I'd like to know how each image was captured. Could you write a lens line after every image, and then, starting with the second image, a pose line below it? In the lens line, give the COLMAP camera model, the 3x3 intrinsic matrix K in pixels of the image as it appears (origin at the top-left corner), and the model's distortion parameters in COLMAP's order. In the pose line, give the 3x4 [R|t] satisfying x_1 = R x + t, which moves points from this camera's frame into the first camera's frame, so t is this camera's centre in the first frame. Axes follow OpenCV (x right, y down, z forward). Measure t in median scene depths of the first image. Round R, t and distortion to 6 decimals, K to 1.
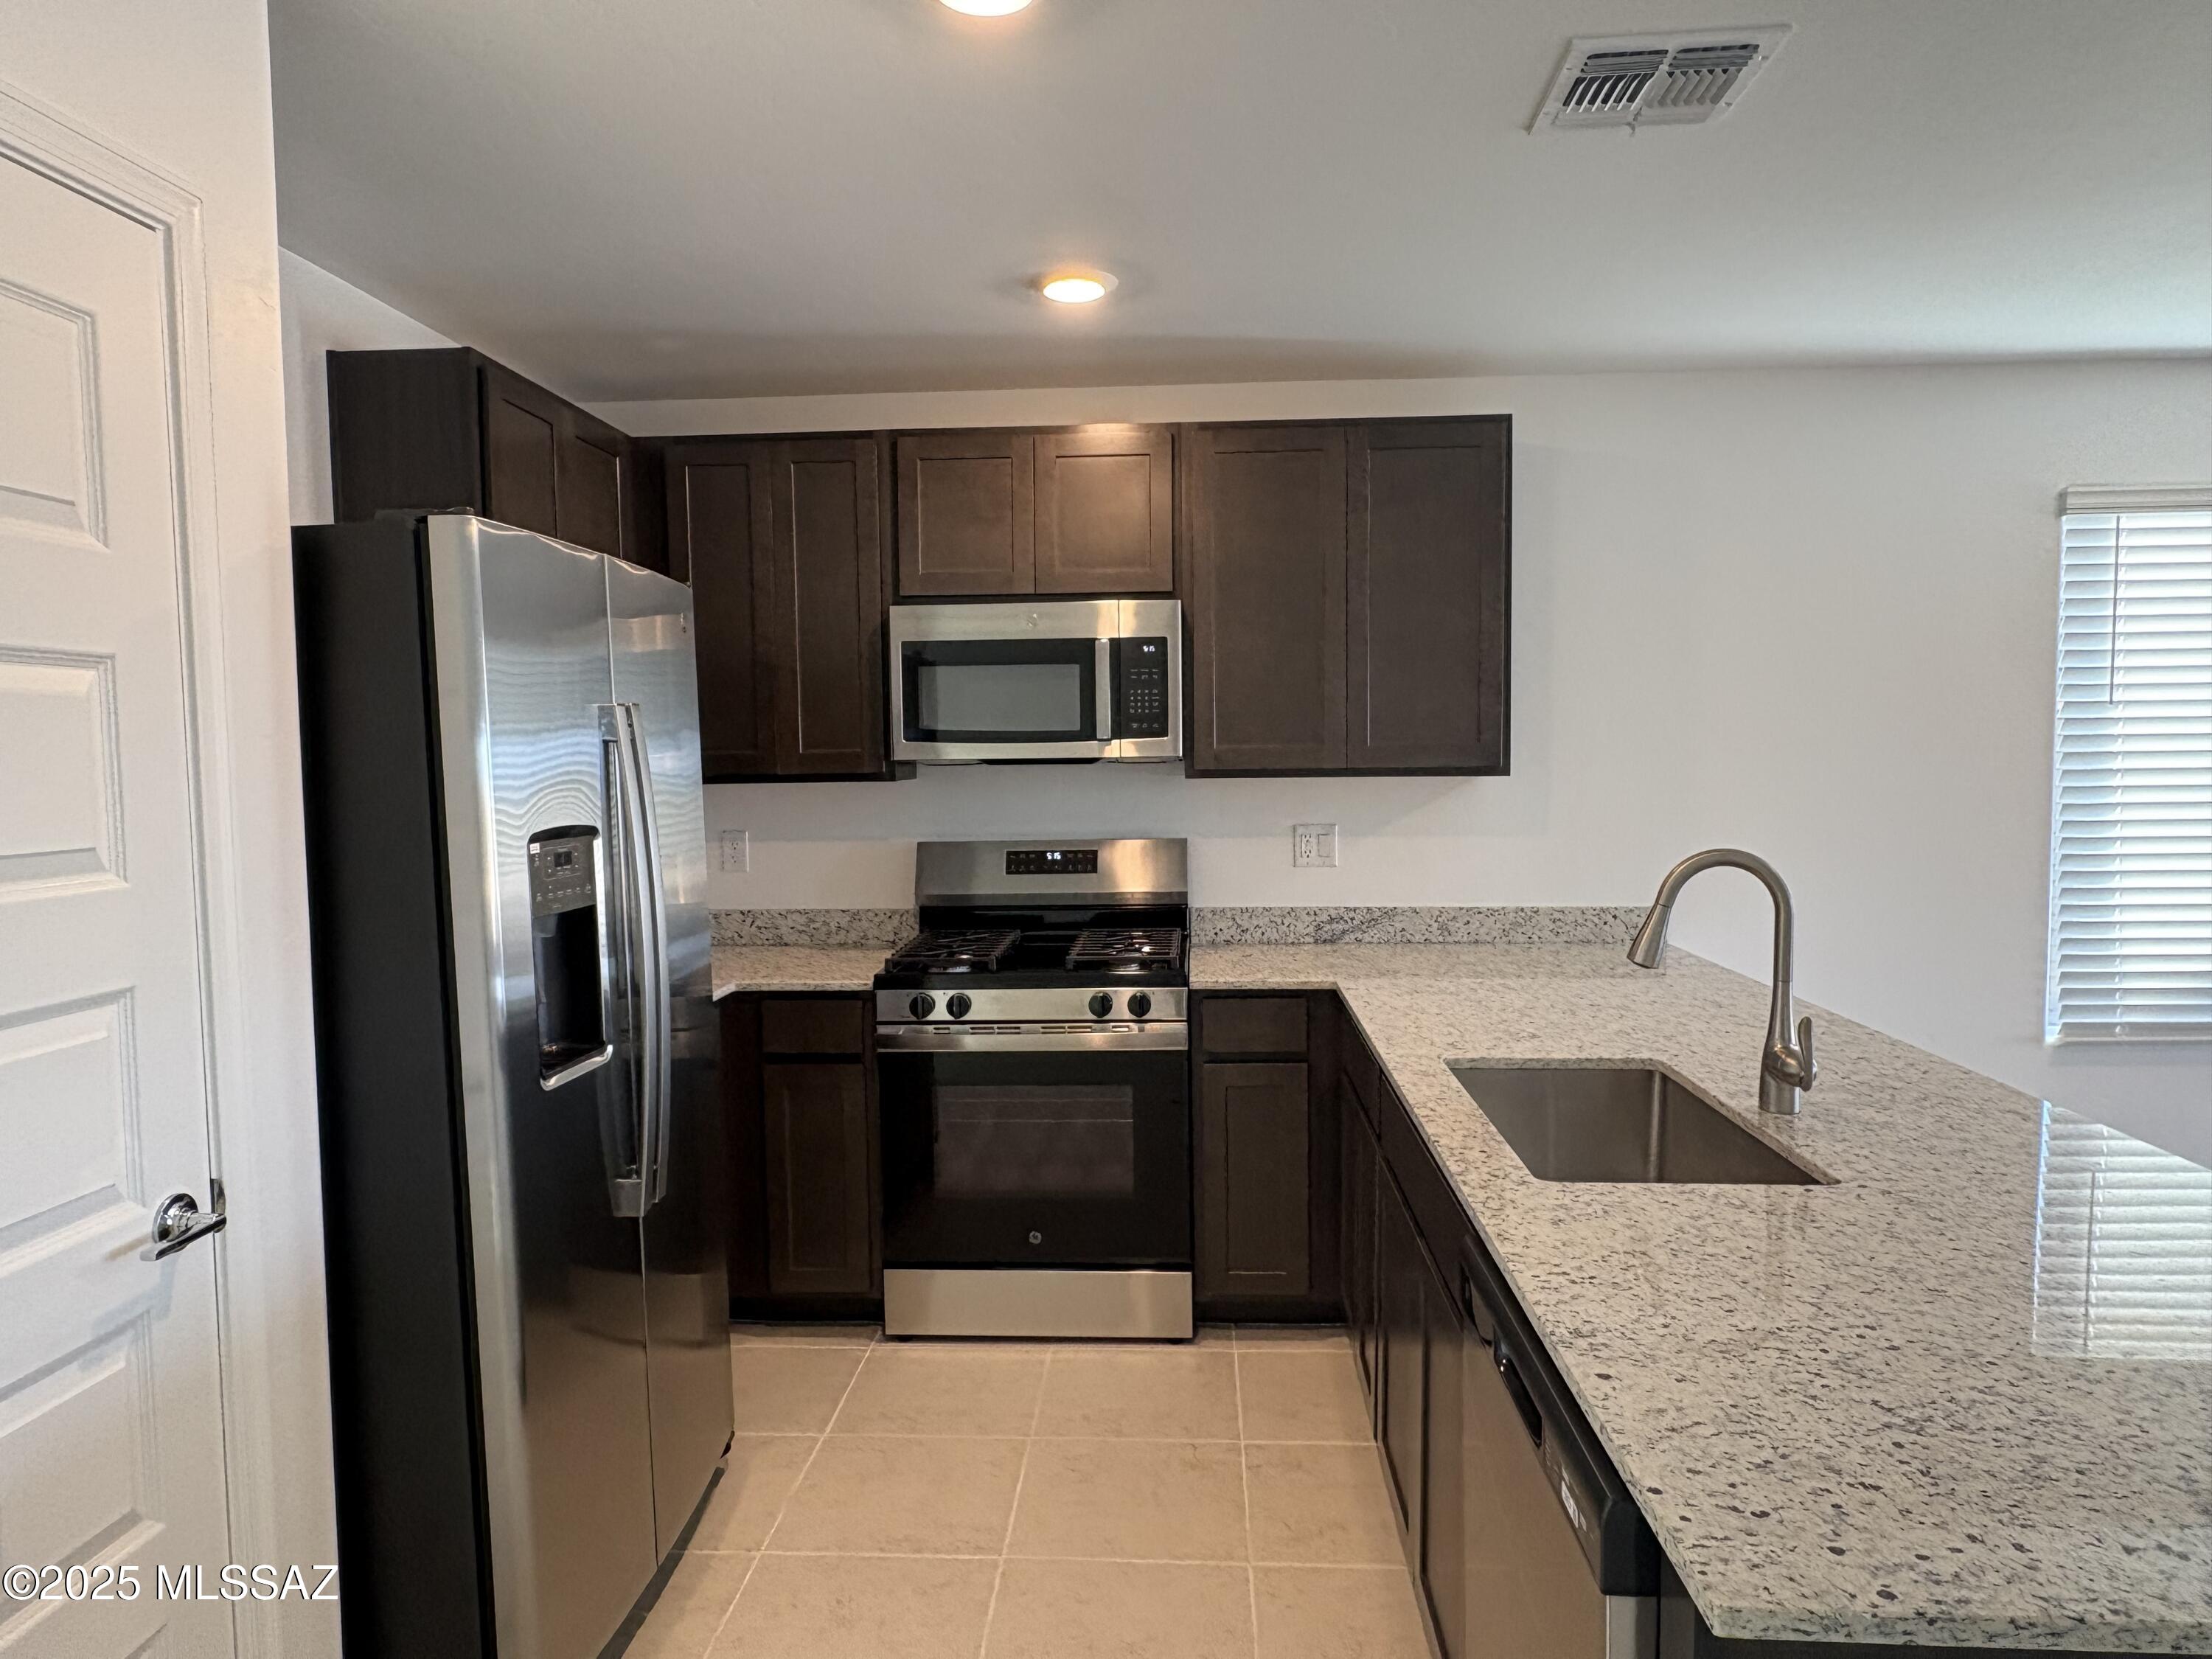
lens RADIAL K [[1406.8, 0, 1111.5], [0, 1406.8, 832.4], [0, 0, 1]] dist [-0.001710, 0.003651]
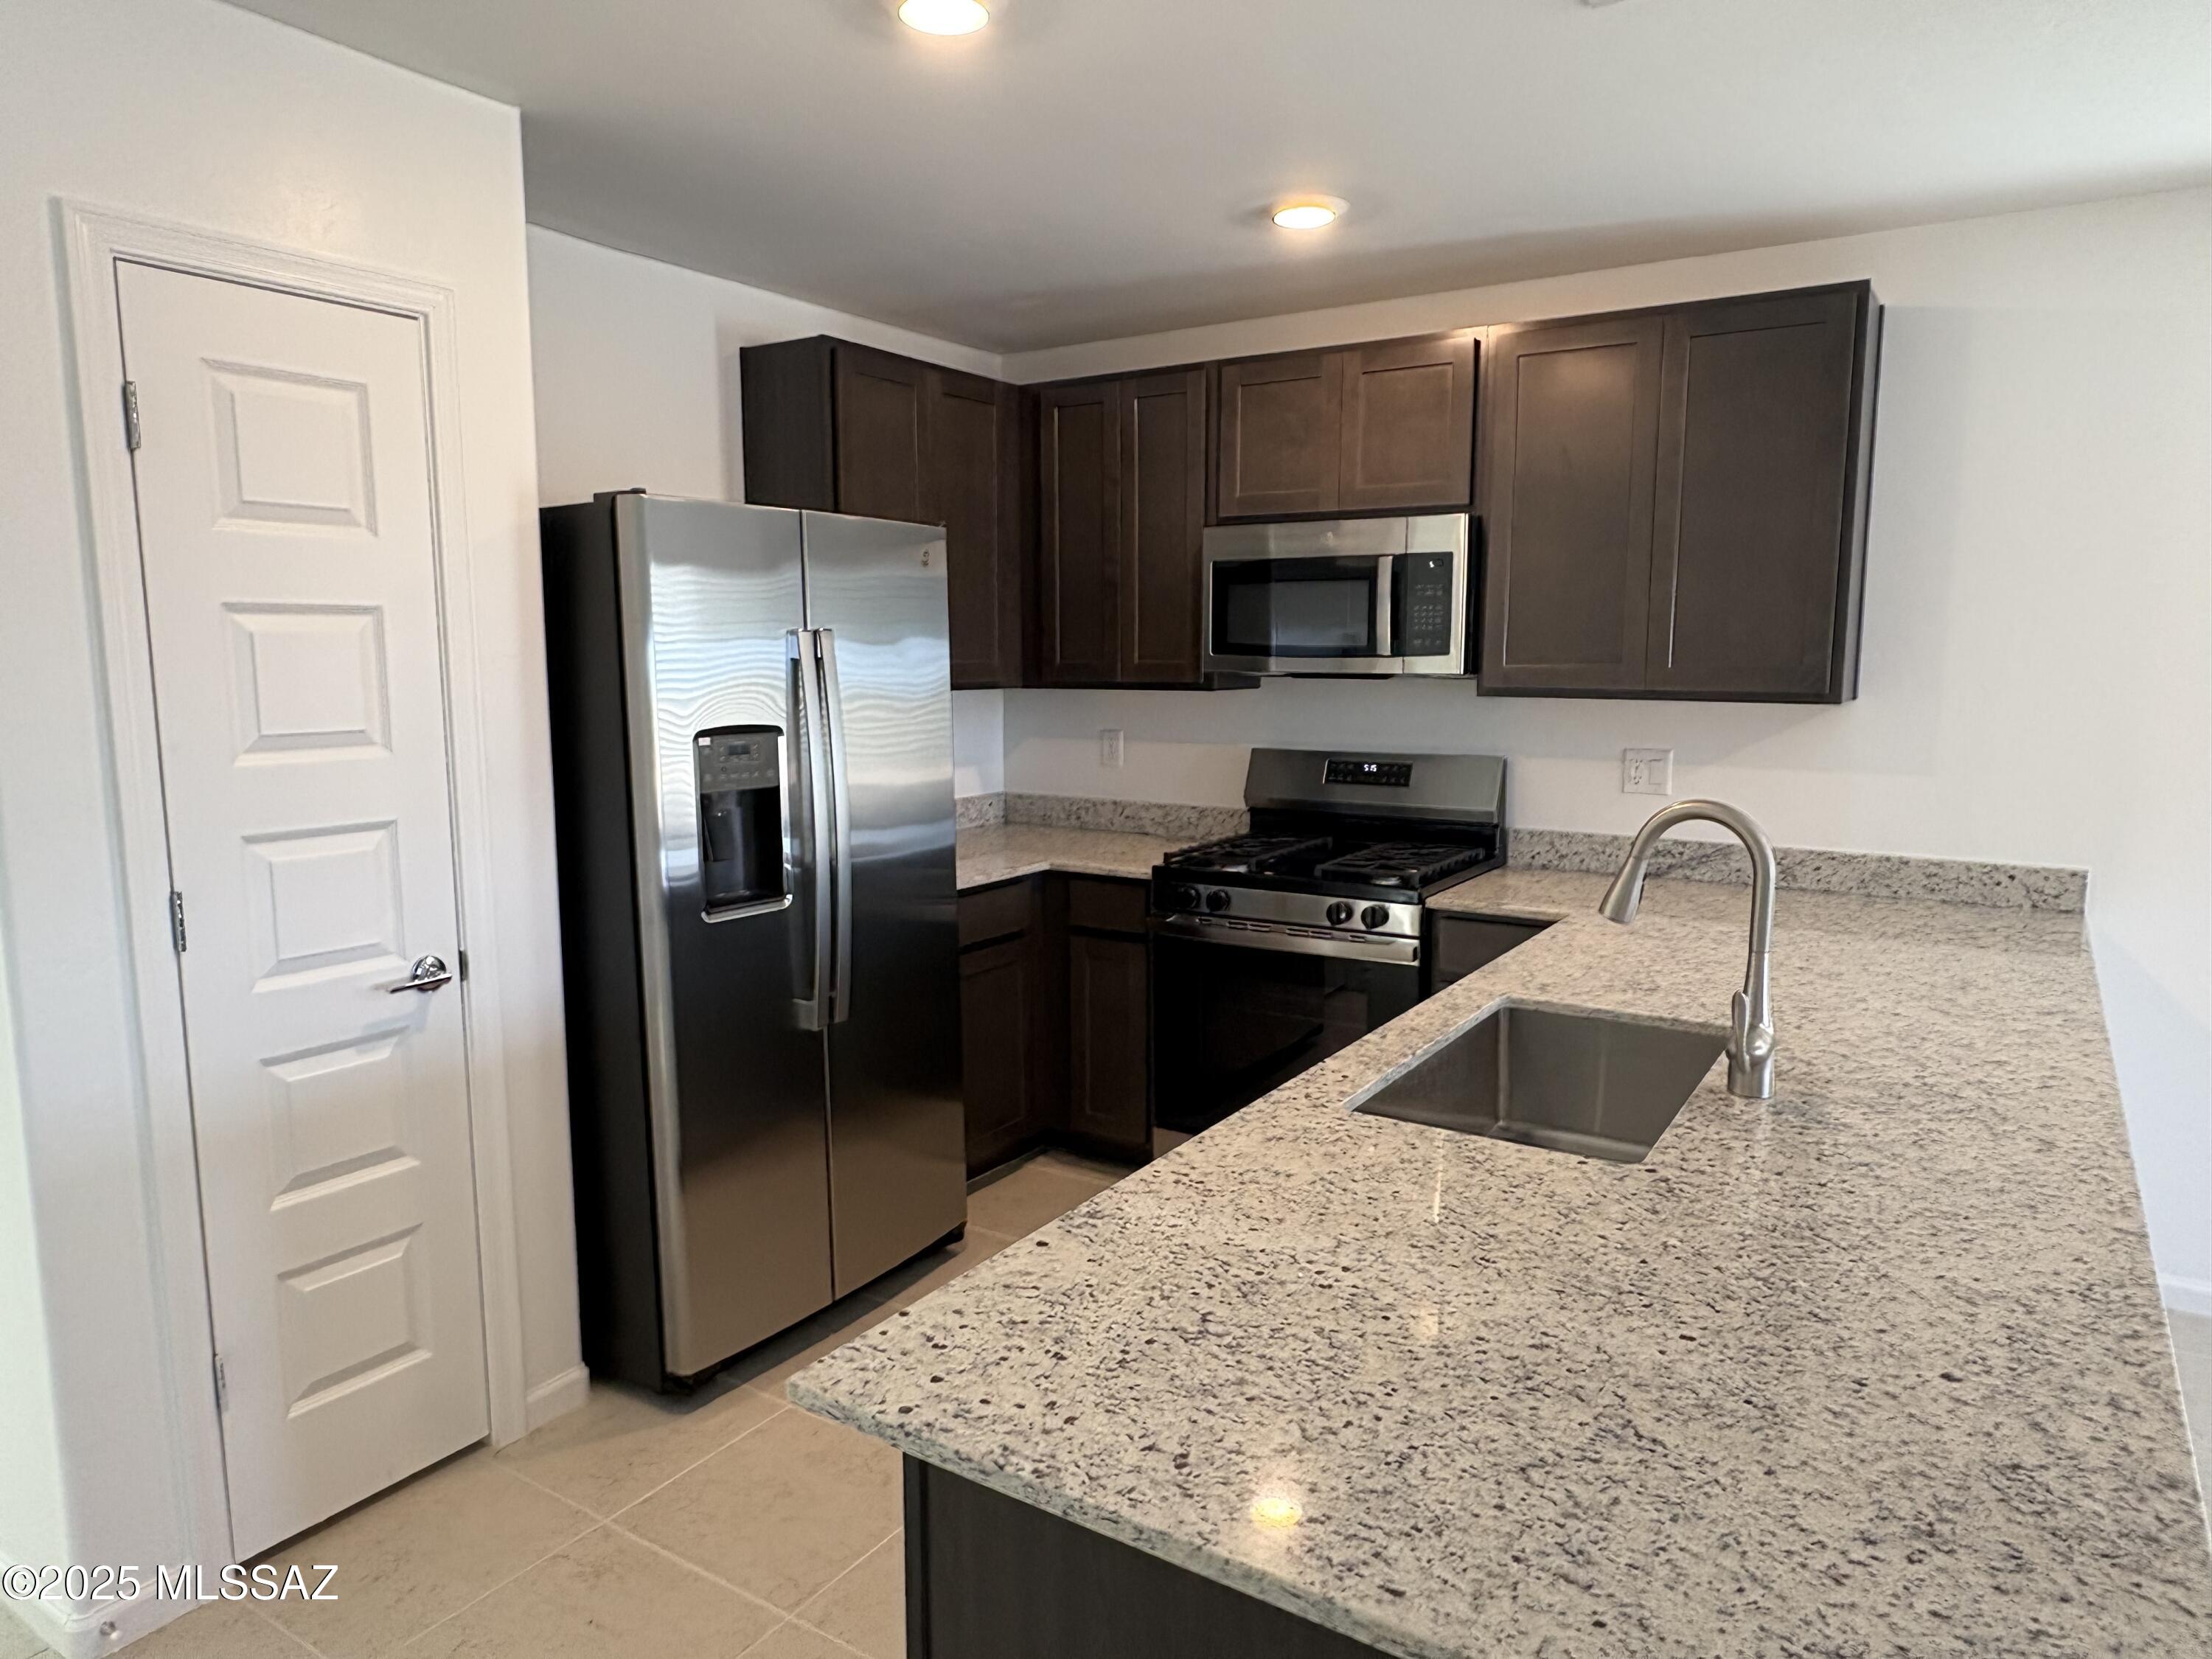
lens RADIAL K [[1406.8, 0, 1106.5], [0, 1406.8, 832.8], [0, 0, 1]] dist [-0.001710, 0.003651]
pose [[0.869209, 0.076592, -0.488476, 0.344986], [-0.039705, 0.995551, 0.085449, -0.018951], [0.492847, -0.054878, 0.868383, 0.014128]]
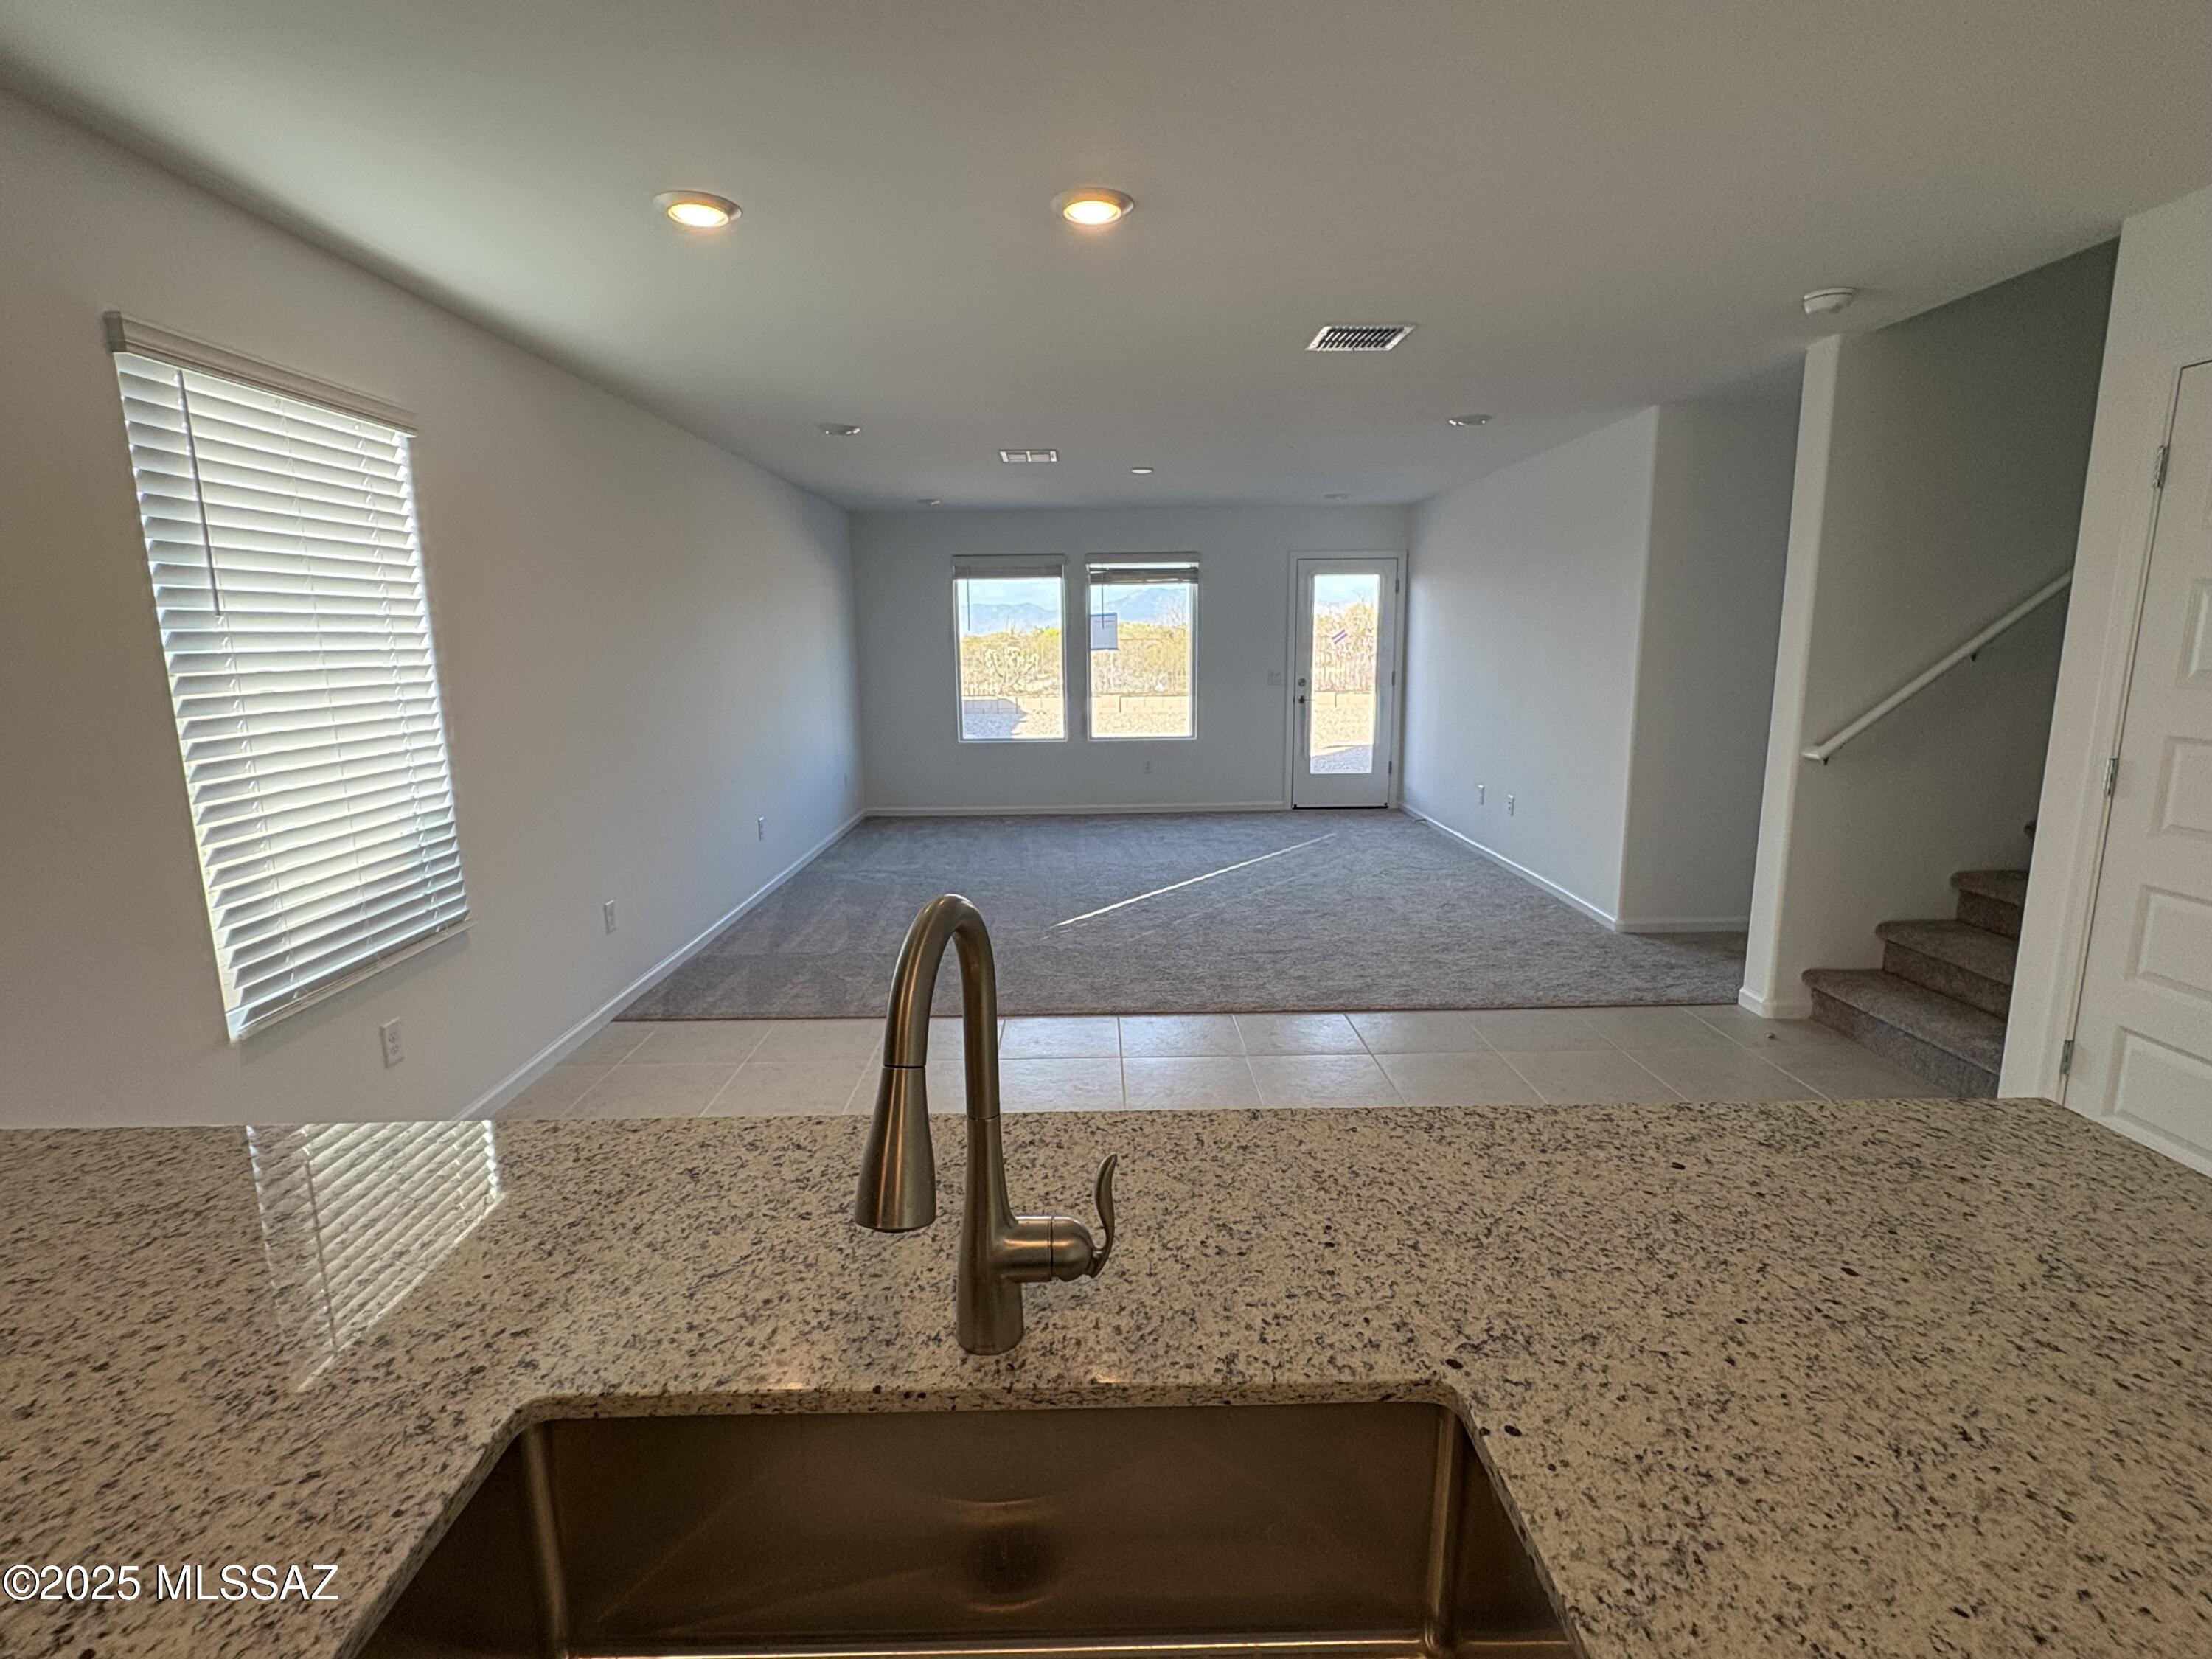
lens RADIAL K [[1060.1, 0, 1106.8], [0, 1060.1, 830.3], [0, 0, 1]] dist [0.005656, -0.000525]
pose [[-0.071563, -0.164848, 0.983719, 0.058097], [0.072074, 0.982815, 0.169939, -0.041992], [-0.994829, 0.083062, -0.058452, 0.610426]]
